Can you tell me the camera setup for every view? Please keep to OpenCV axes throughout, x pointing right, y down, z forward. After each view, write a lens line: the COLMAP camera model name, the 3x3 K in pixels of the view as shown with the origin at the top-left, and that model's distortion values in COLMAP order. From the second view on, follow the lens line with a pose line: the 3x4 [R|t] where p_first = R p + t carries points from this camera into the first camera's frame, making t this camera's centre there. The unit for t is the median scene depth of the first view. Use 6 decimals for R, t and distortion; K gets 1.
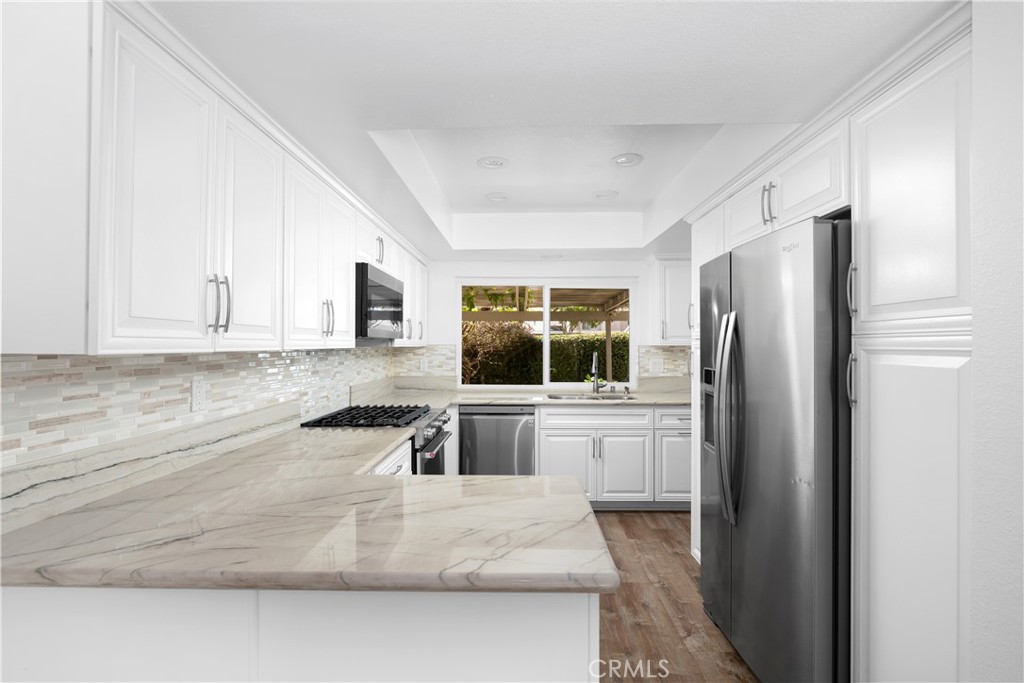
lens RADIAL K [[470.1, 0, 515.8], [0, 470.1, 345.1], [0, 0, 1]] dist [-0.009241, 0.000731]
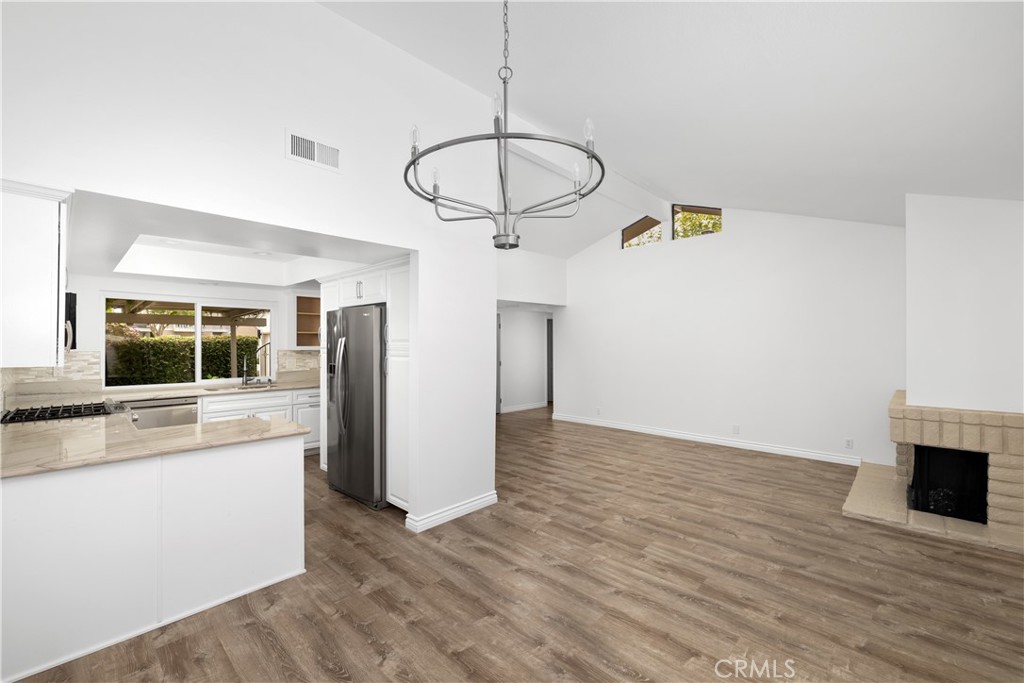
lens RADIAL K [[427.8, 0, 513.8], [0, 427.8, 345.6], [0, 0, 1]] dist [0.000501, -0.000706]
pose [[0.683589, -0.004390, 0.729854, -0.338988], [0.000889, 0.999986, 0.005182, -0.031418], [-0.729866, -0.002893, 0.683584, -0.708309]]
